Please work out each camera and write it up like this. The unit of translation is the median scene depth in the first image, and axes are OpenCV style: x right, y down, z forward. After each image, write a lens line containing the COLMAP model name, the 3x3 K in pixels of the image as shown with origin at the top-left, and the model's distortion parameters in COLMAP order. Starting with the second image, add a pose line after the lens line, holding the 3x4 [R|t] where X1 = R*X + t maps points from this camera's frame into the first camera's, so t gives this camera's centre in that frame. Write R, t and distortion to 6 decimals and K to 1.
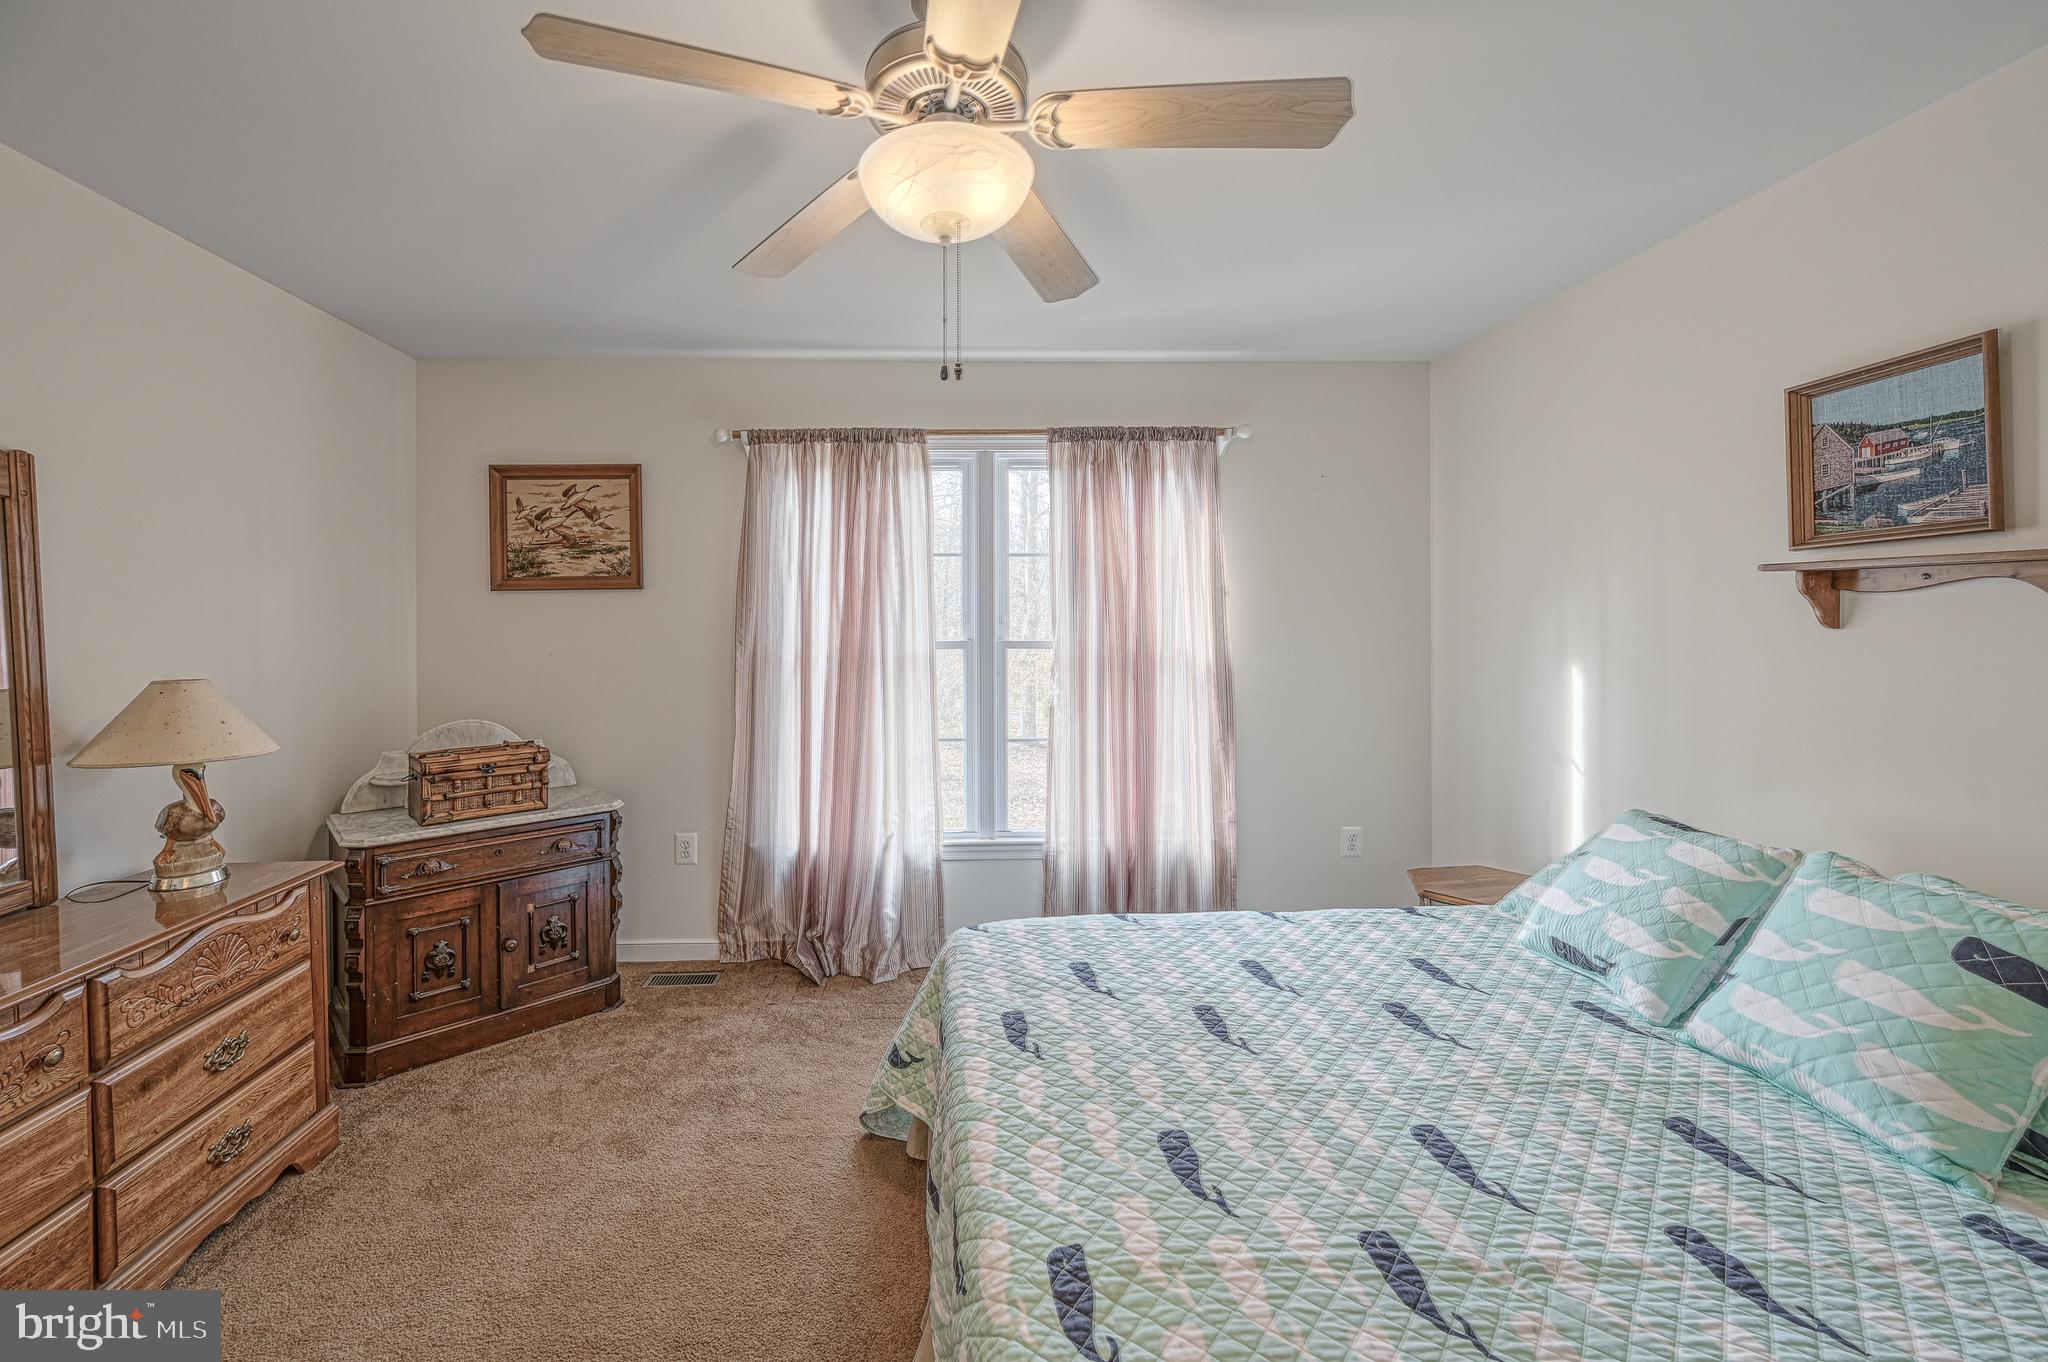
lens RADIAL K [[816.4, 0, 941.9], [0, 816.4, 621.4], [0, 0, 1]] dist [-0.000966, 0.000656]
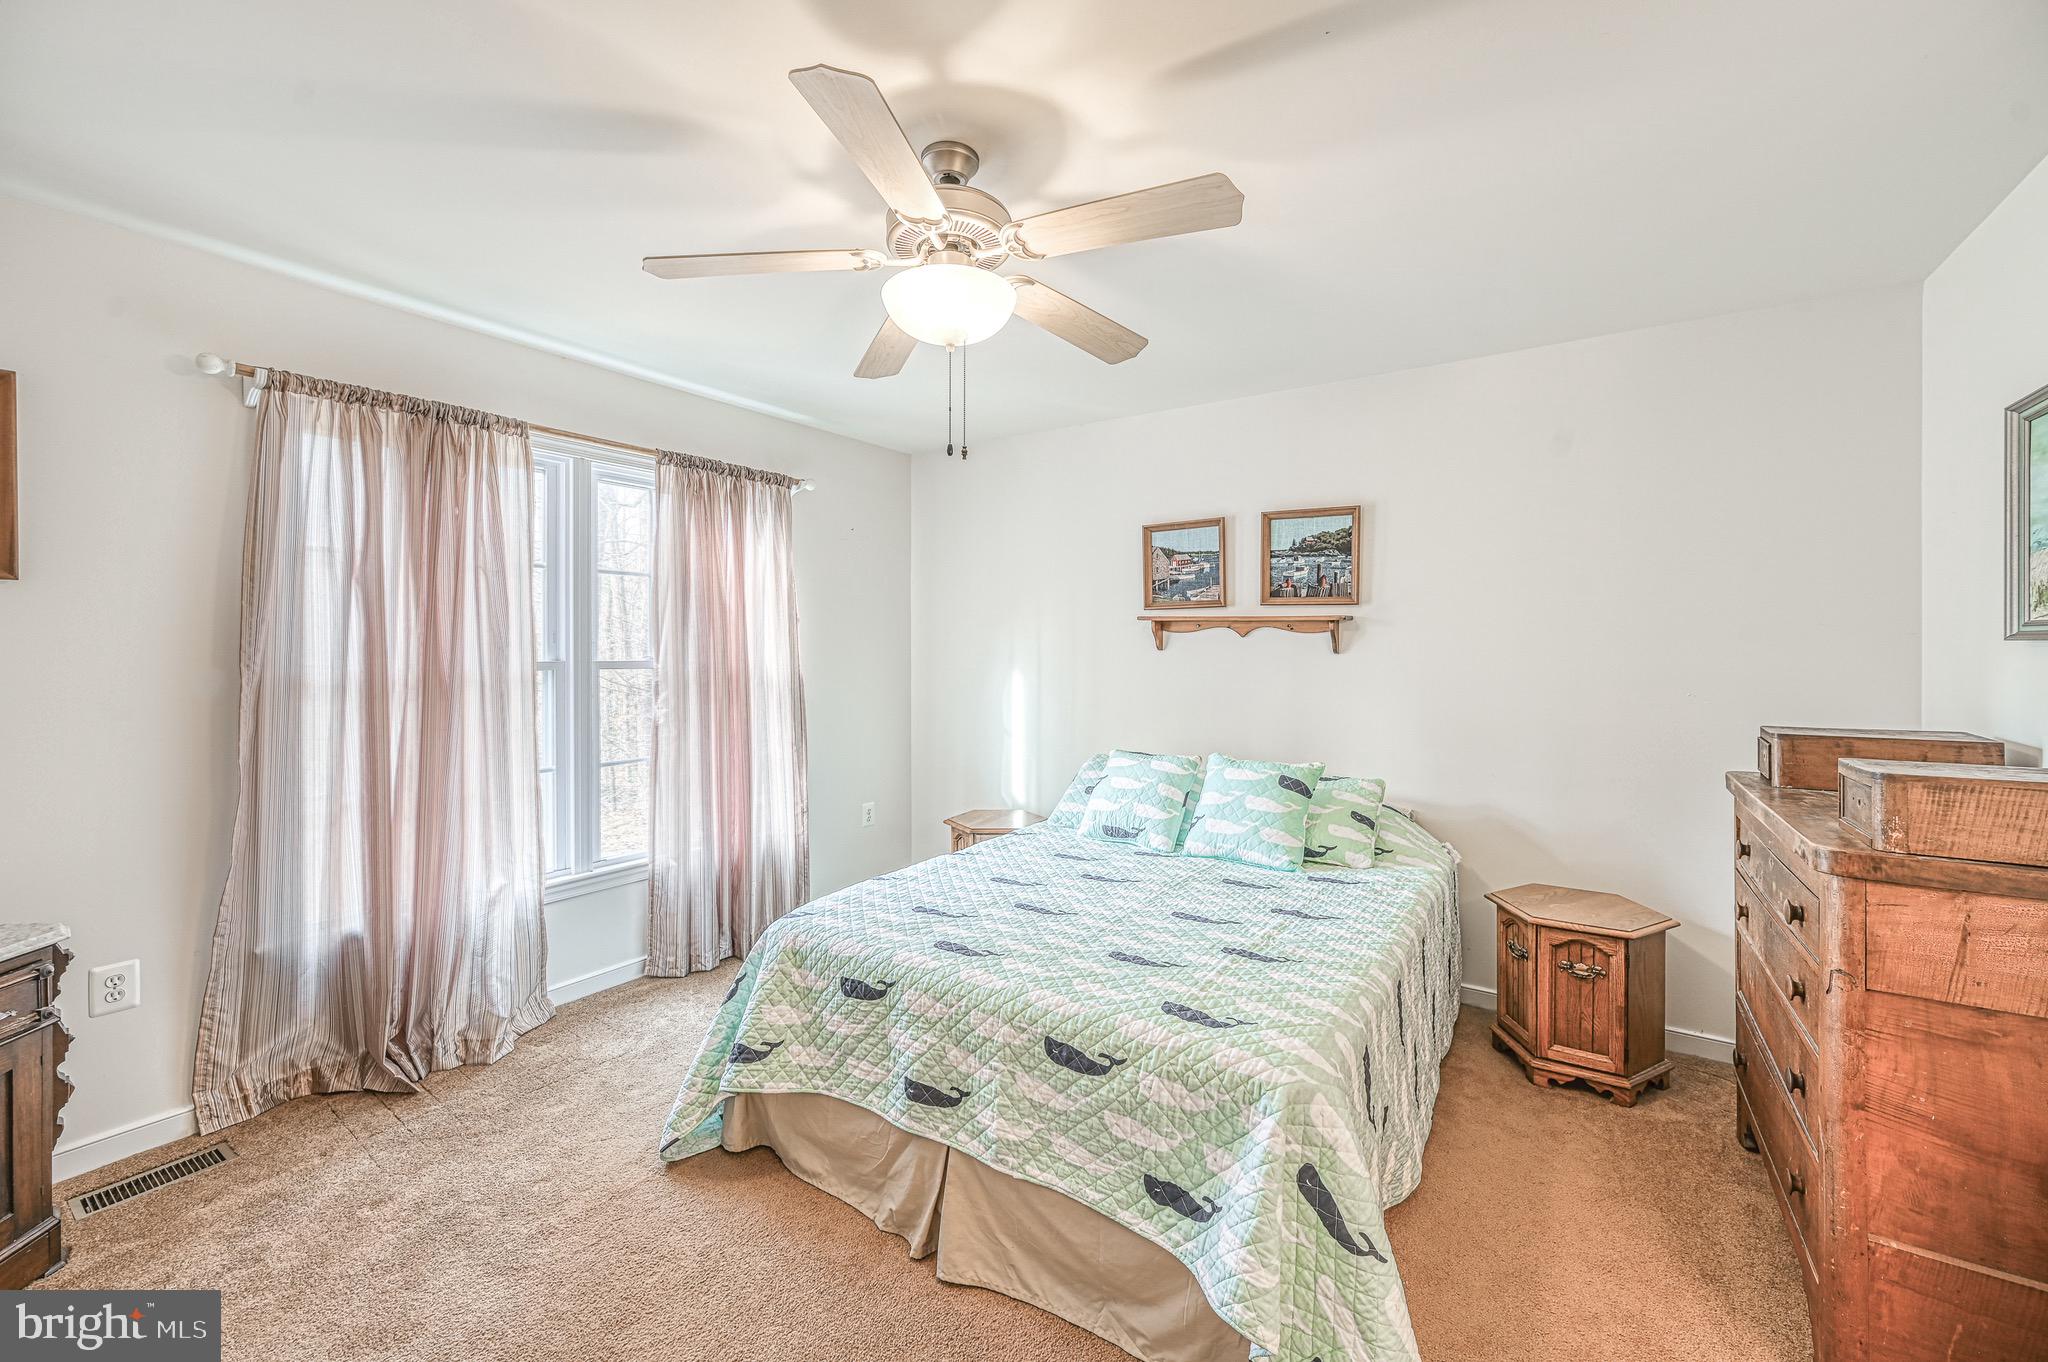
lens RADIAL K [[816.4, 0, 974.6], [0, 816.4, 643.2], [0, 0, 1]] dist [-0.000966, 0.000656]
pose [[0.616849, 0.010049, 0.787017, -0.441106], [-0.009421, 0.999941, -0.005384, 0.003961], [-0.787025, -0.004094, 0.616908, 0.075360]]
